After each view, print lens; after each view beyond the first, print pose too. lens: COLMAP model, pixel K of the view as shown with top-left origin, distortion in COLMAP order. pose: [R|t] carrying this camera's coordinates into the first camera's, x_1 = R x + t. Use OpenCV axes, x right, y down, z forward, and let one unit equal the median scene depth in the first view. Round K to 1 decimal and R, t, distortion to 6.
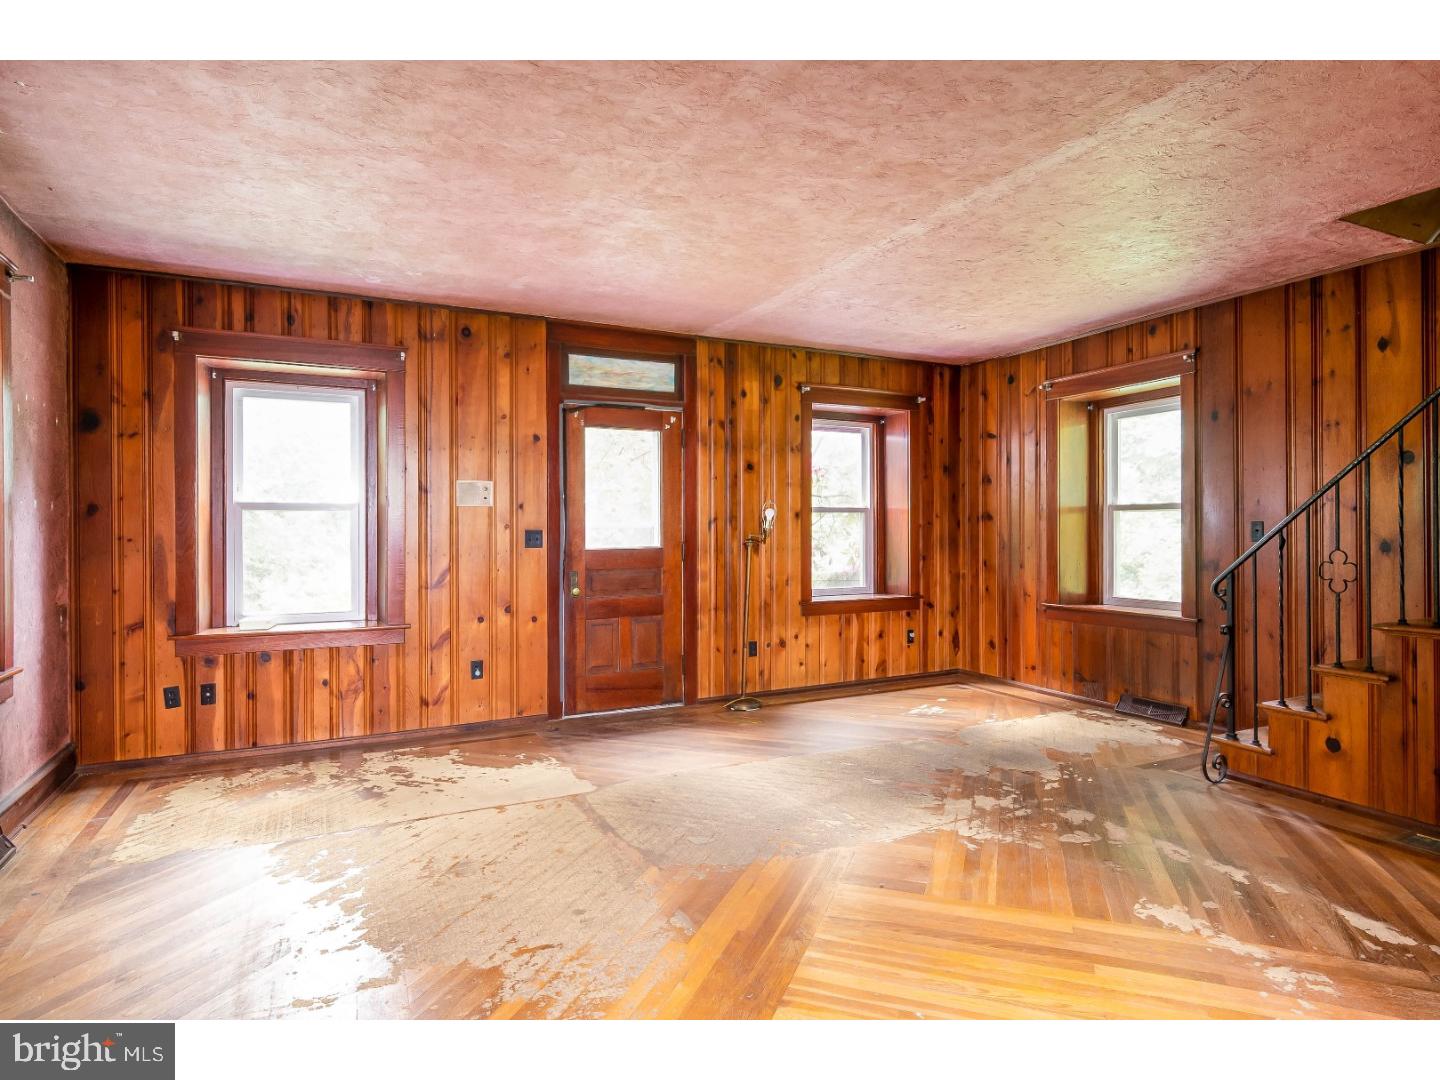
lens RADIAL K [[800.7, 0, 720.6], [0, 800.7, 537.9], [0, 0, 1]] dist [0.002308, -0.000605]
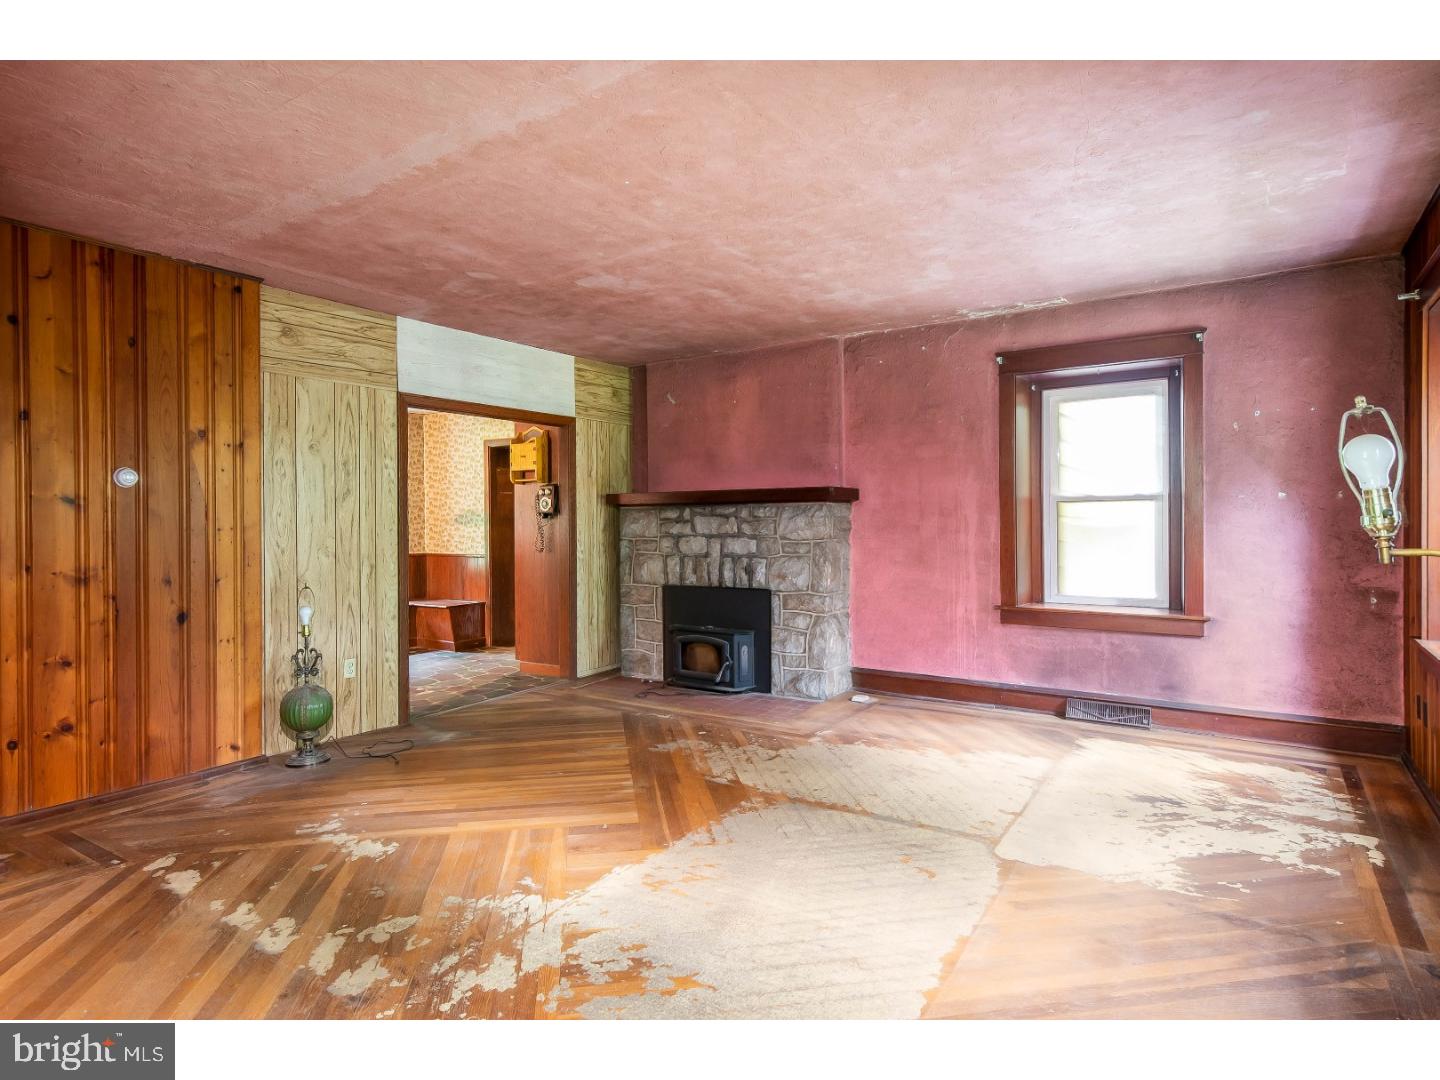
lens RADIAL K [[800.7, 0, 723.0], [0, 800.7, 525.1], [0, 0, 1]] dist [0.002308, -0.000605]
pose [[-0.870475, 0.013813, -0.492018, 0.508715], [0.006264, 0.999836, 0.016988, -0.024961], [0.492172, 0.011705, -0.870419, 1.716464]]
